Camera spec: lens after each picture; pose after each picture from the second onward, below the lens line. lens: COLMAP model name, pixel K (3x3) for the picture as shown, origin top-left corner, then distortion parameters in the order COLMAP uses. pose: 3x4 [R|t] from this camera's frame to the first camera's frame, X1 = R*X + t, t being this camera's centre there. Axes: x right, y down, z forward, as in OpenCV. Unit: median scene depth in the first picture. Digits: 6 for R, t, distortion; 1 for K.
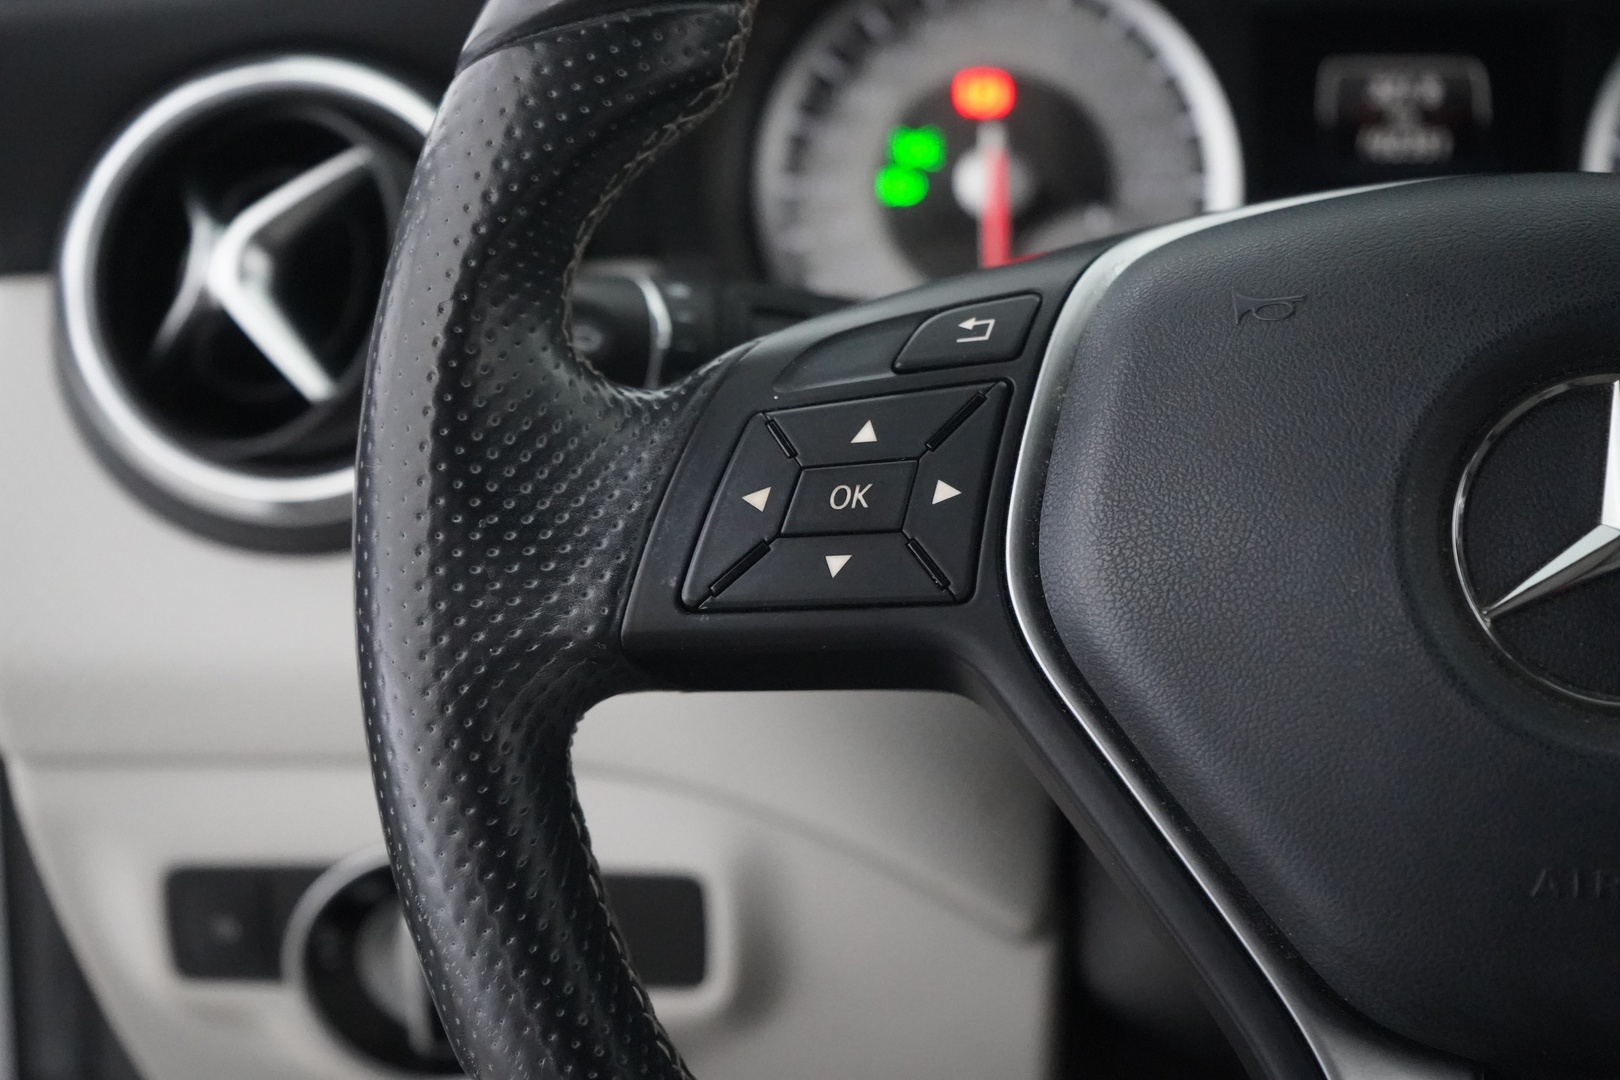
lens RADIAL K [[3166.7, 0, 810.0], [0, 3166.7, 540.0], [0, 0, 1]] dist [-0.051379, 0.021252]
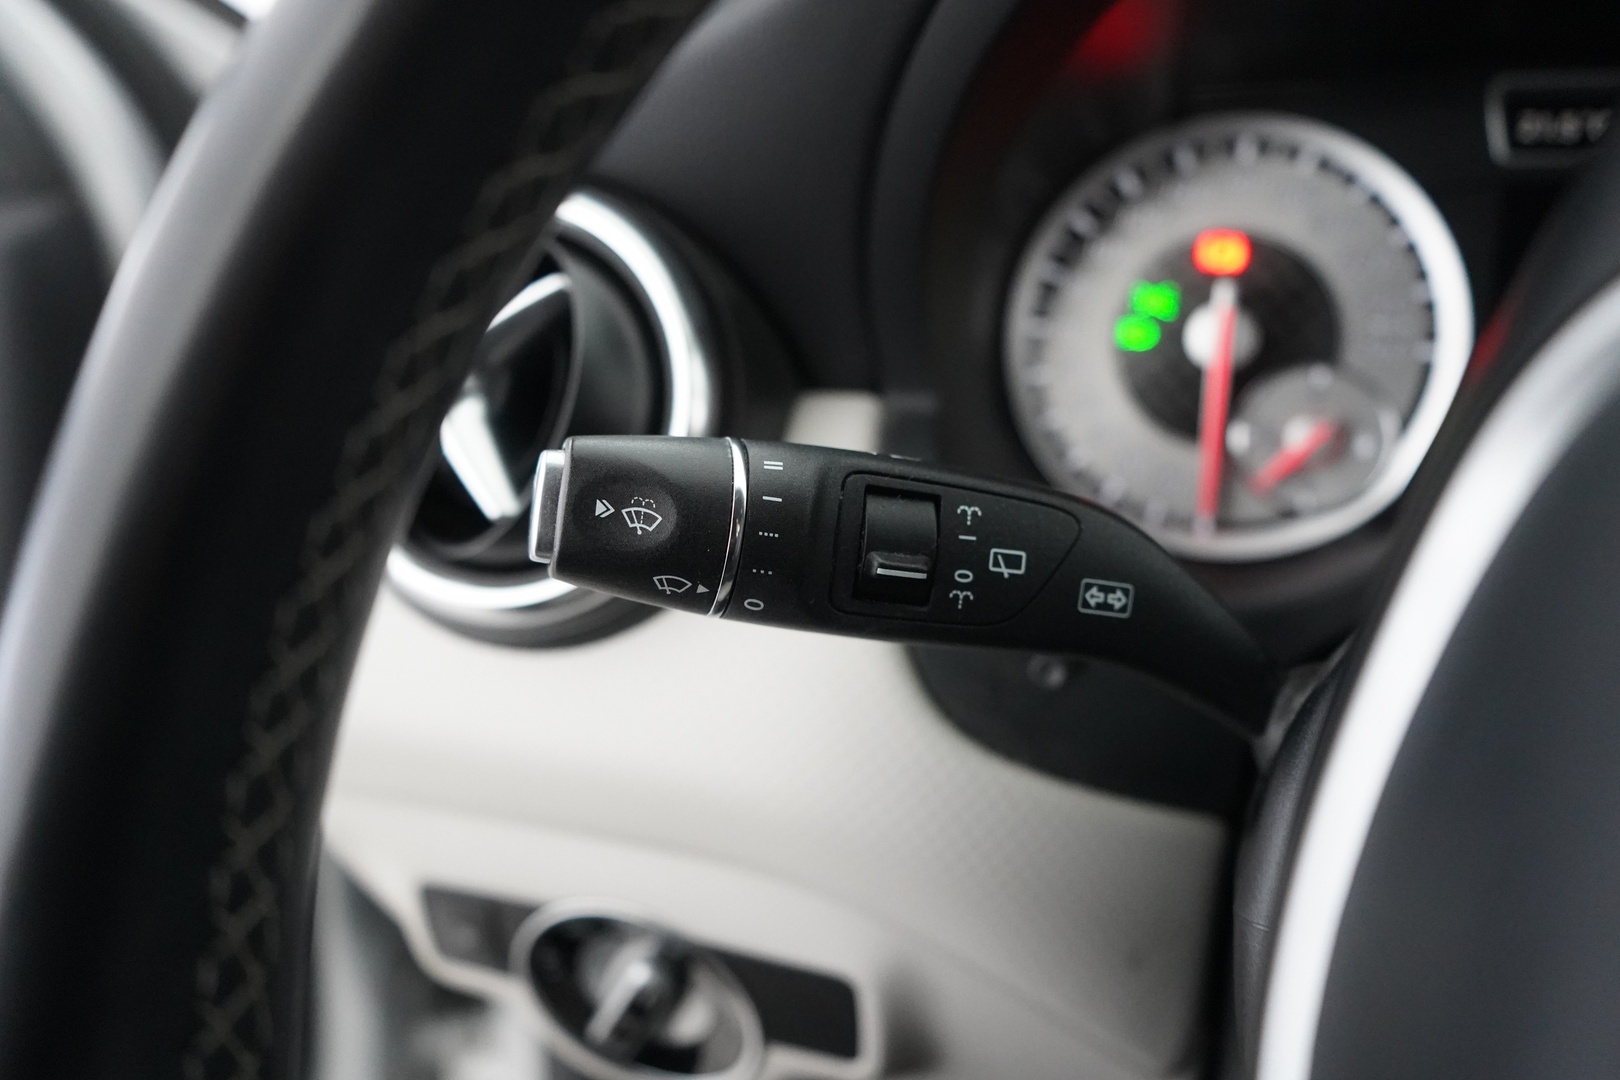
lens RADIAL K [[1313.6, 0, 810.0], [0, 1313.6, 540.0], [0, 0, 1]] dist [0.004802, 0.002773]
pose [[0.959427, 0.102978, -0.262481, 0.072814], [-0.083043, 0.992831, 0.085971, -0.107462], [0.269452, -0.060686, 0.961100, 0.798786]]
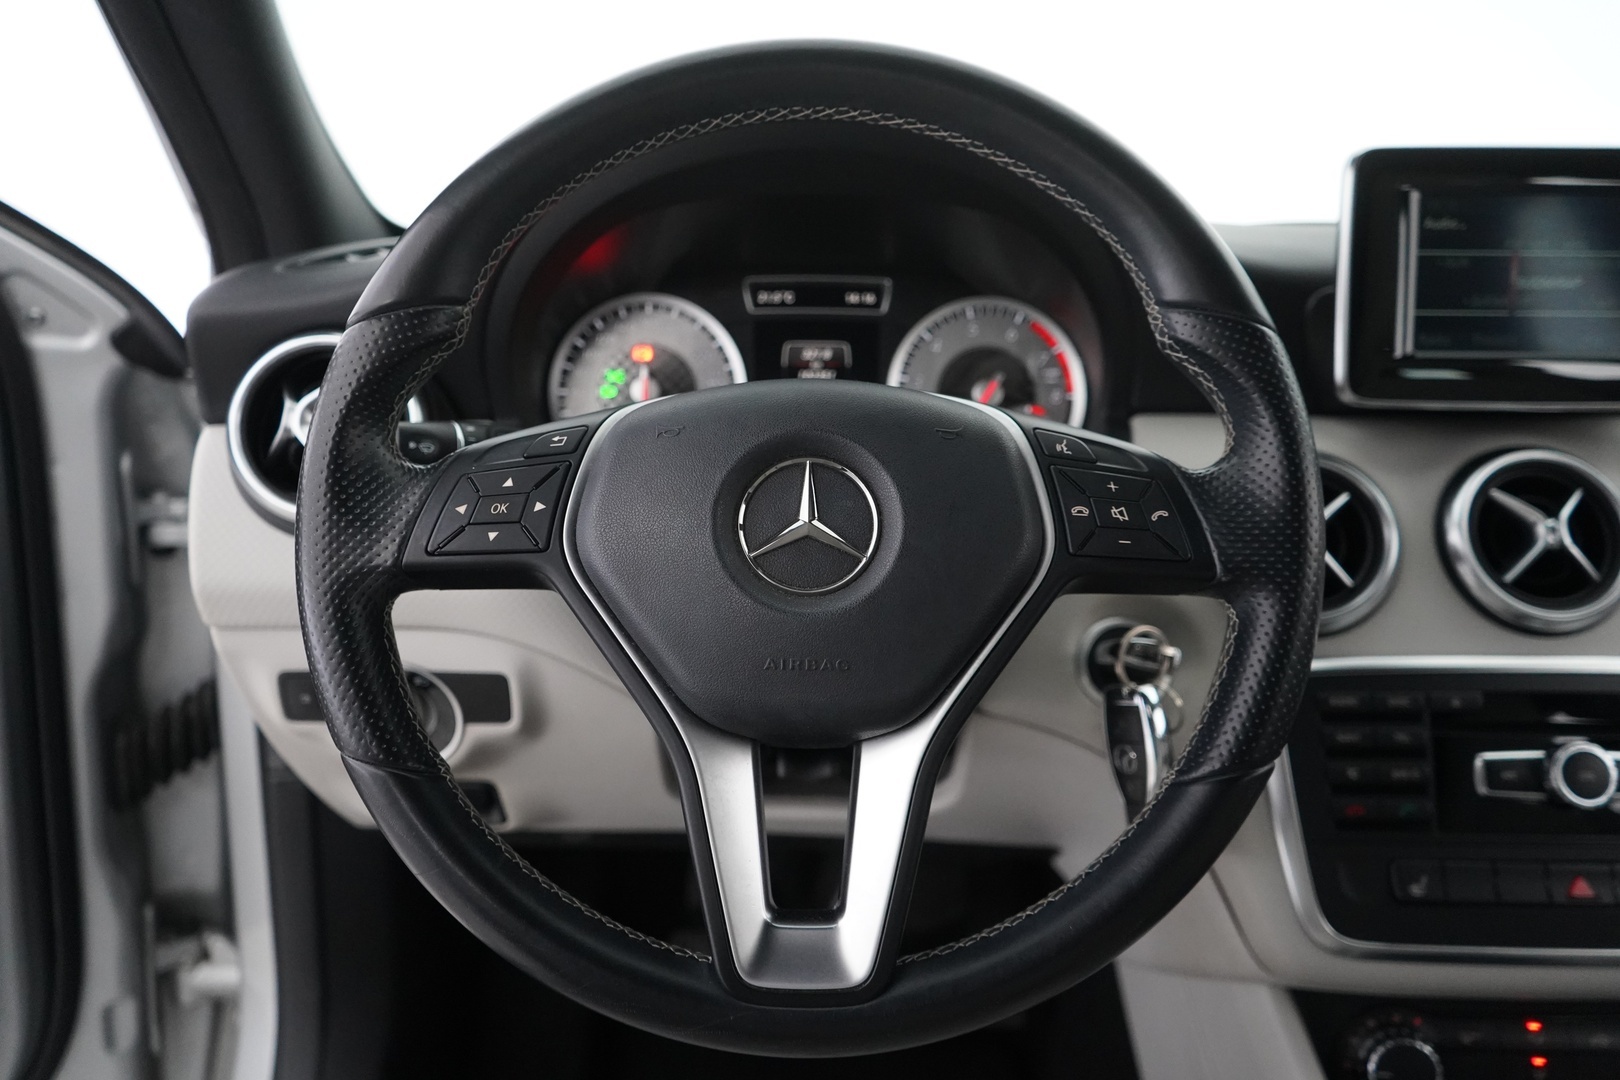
lens RADIAL K [[1333.3, 0, 810.0], [0, 1333.3, 540.0], [0, 0, 1]] dist [0.002207, -0.000803]
pose [[0.998177, 0.002177, 0.060321, 0.186191], [-0.001281, 0.999888, -0.014887, 0.025298], [-0.060347, 0.014783, 0.998068, -0.036721]]
